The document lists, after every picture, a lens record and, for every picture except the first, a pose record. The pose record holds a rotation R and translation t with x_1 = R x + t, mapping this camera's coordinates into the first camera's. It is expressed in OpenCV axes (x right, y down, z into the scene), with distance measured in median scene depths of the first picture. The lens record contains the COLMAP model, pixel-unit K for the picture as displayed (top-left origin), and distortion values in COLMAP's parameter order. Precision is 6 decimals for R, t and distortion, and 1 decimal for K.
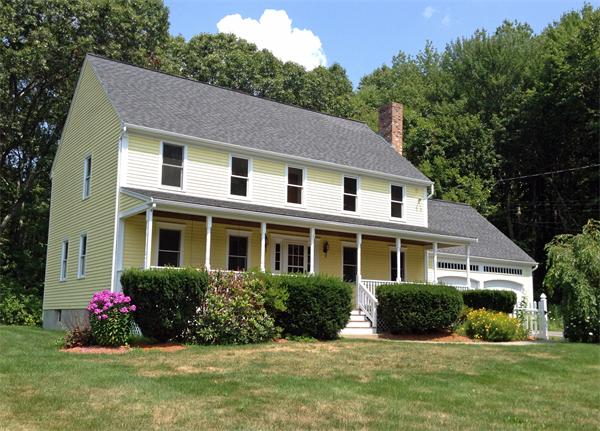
lens RADIAL K [[641.3, 0, 292.1], [0, 641.3, 239.9], [0, 0, 1]] dist [0.038877, 0.000000]
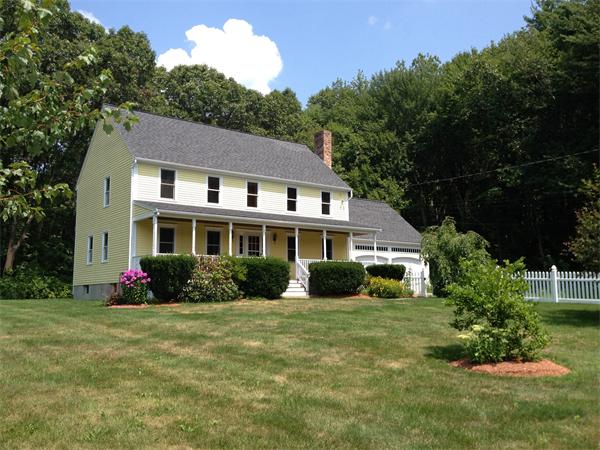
lens RADIAL K [[566.3, 0, 279.8], [0, 566.3, 227.7], [0, 0, 1]] dist [0.016511, 0.000000]
pose [[0.999194, -0.019123, 0.035292, 0.018161], [0.018983, 0.999811, 0.004297, -0.014172], [-0.035368, -0.003623, 0.999368, -0.249245]]
